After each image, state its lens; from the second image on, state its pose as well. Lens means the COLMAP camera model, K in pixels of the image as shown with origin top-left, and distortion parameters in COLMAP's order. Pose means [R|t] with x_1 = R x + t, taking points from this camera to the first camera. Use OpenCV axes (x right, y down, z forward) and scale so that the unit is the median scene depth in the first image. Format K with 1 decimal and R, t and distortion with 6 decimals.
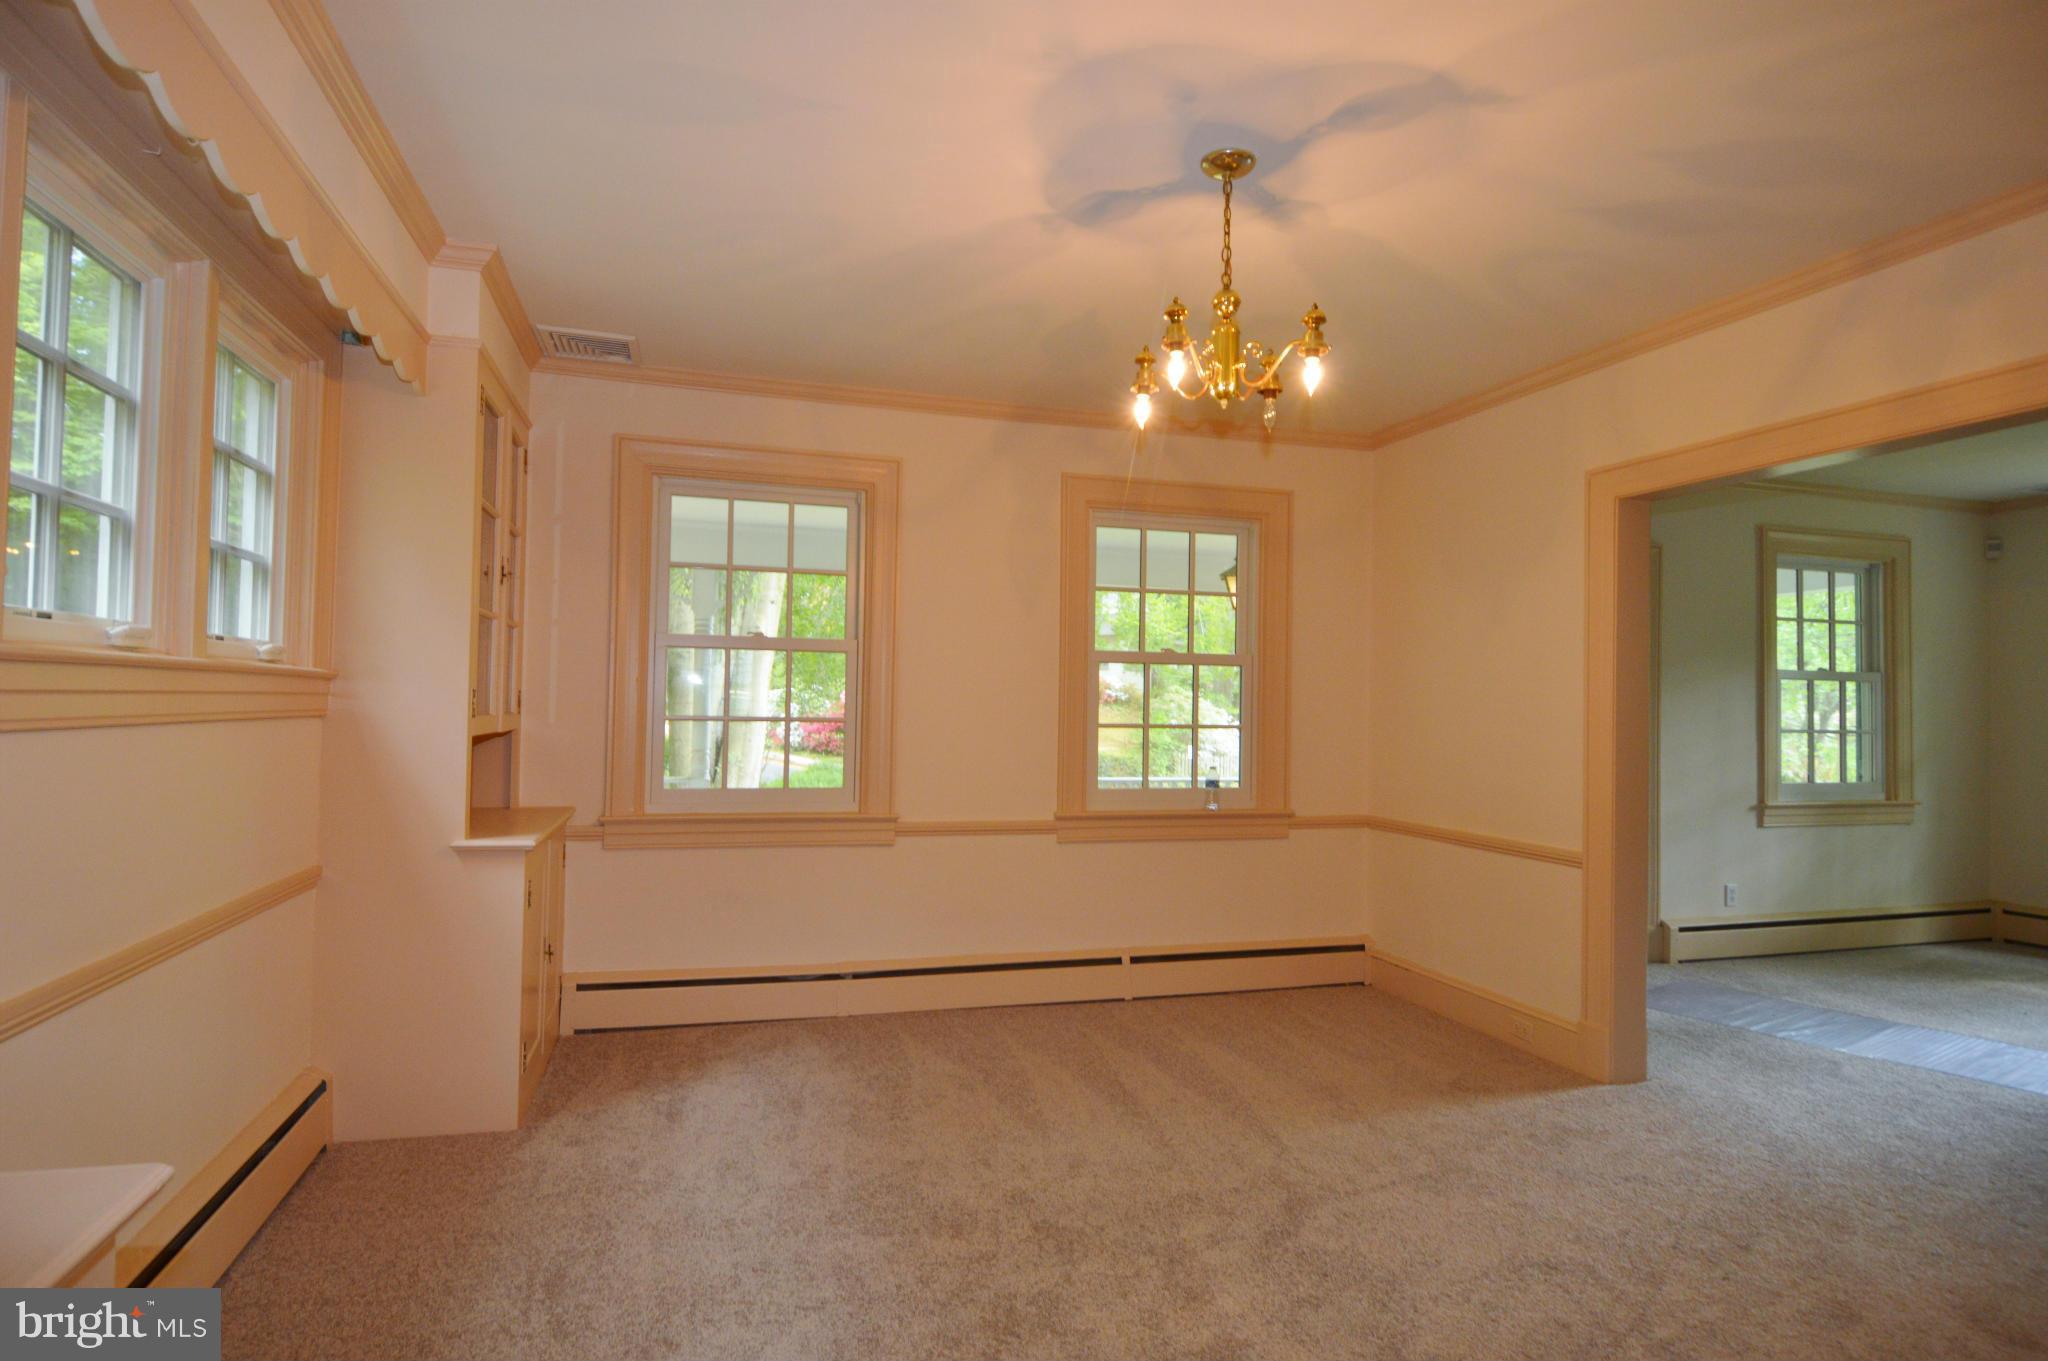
lens RADIAL K [[1073.9, 0, 1024.0], [0, 1073.9, 680.5], [0, 0, 1]] dist [0.029980, -0.000067]
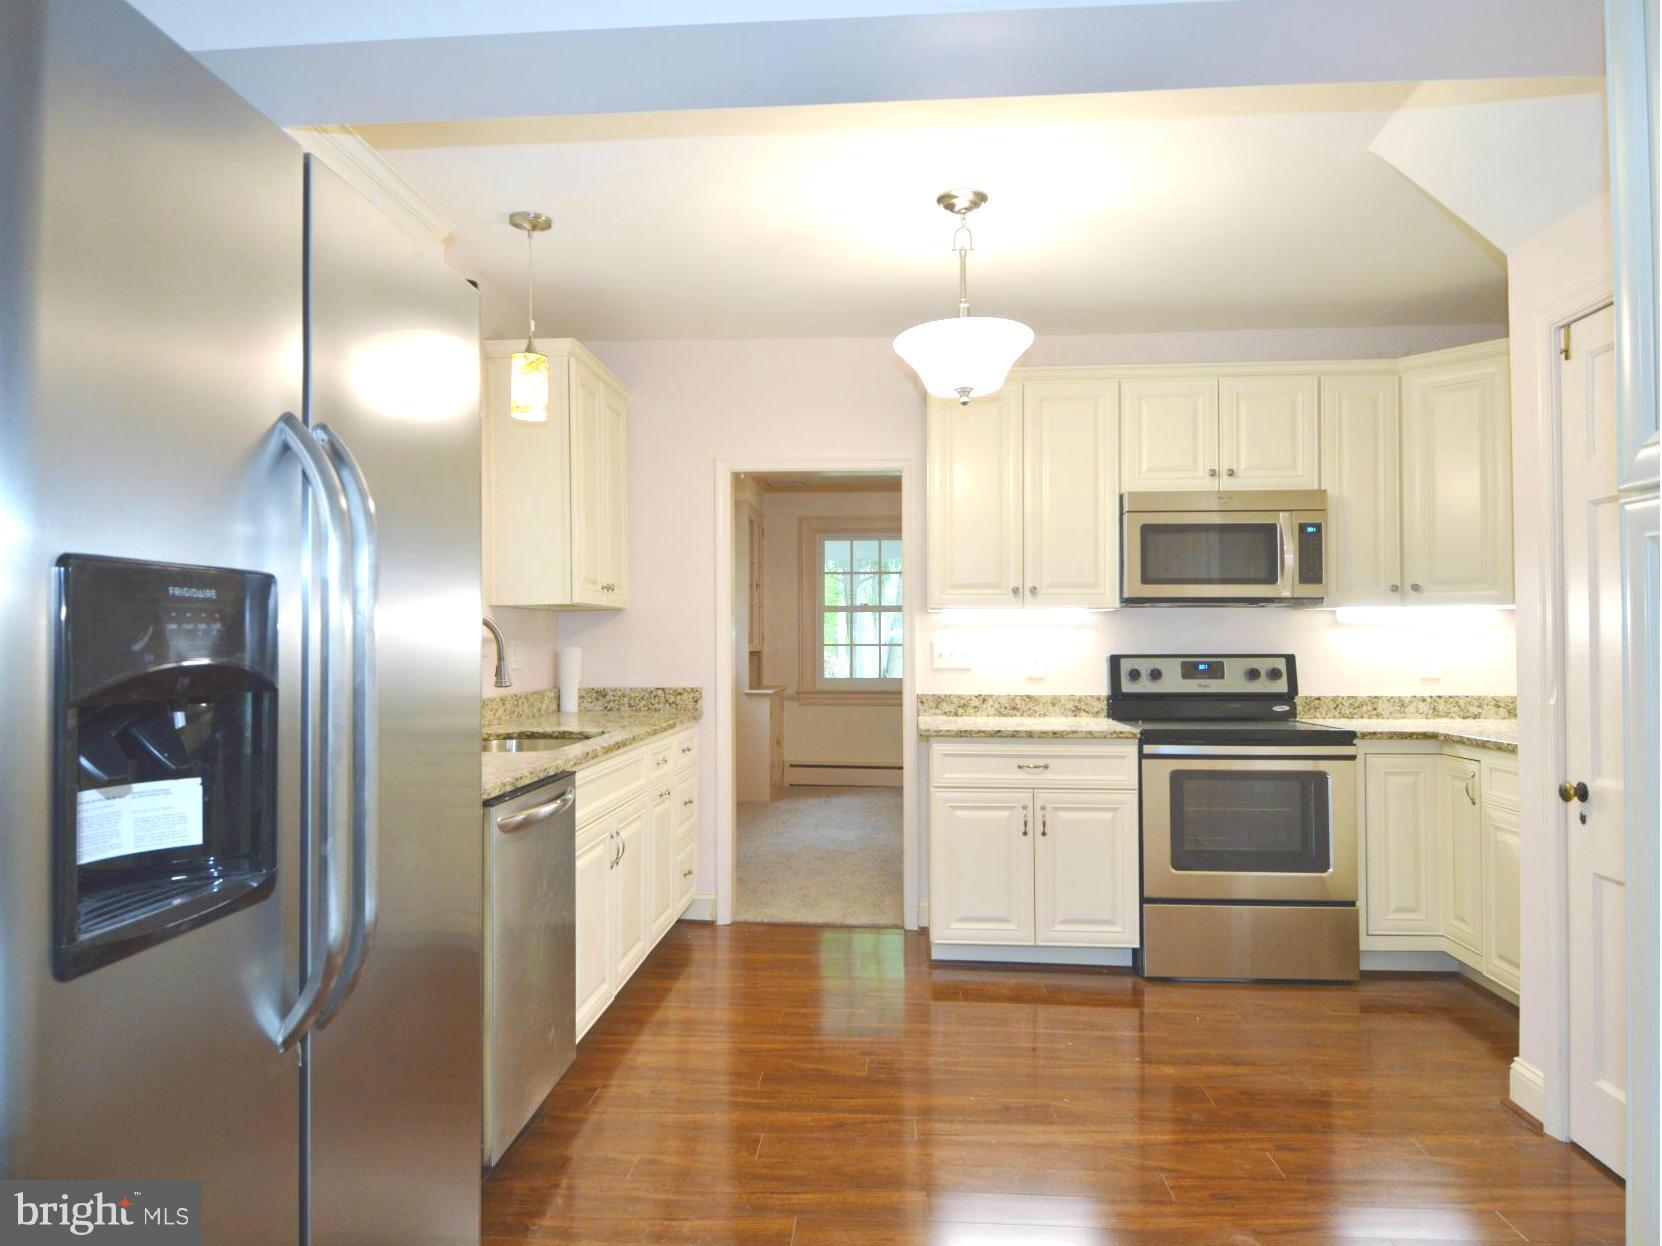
lens RADIAL K [[1076.1, 0, 831.0], [0, 1076.1, 623.0], [0, 0, 1]] dist [0.003284, 0.000405]
pose [[0.937953, -0.026349, -0.345759, 0.478159], [0.025671, 0.999649, -0.006542, 0.005443], [0.345810, -0.002740, 0.938301, -1.140228]]
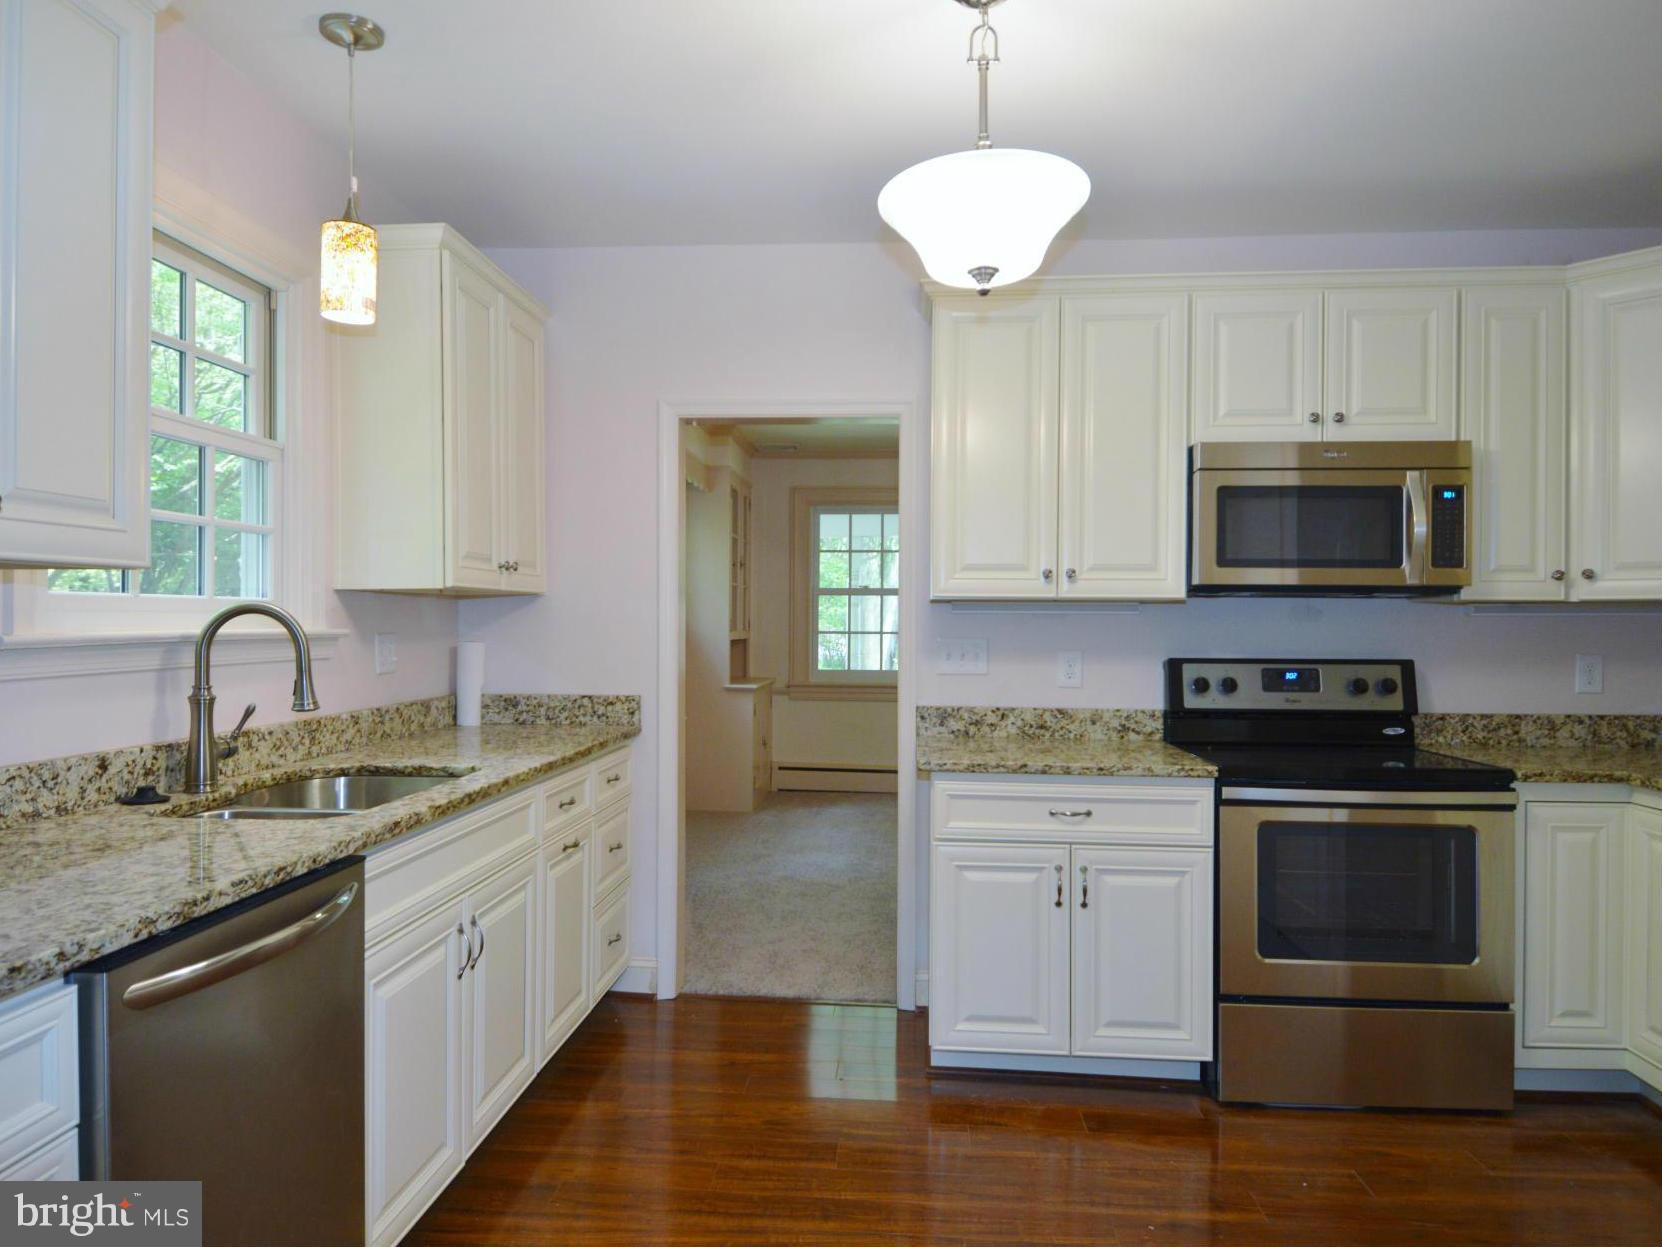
lens RADIAL K [[1076.7, 0, 831.0], [0, 1076.7, 623.5], [0, 0, 1]] dist [-0.002930, -0.000958]
pose [[0.934424, -0.012544, -0.355941, 0.412606], [0.018218, 0.999755, 0.012593, -0.005810], [0.355695, -0.018252, 0.934424, -0.868992]]
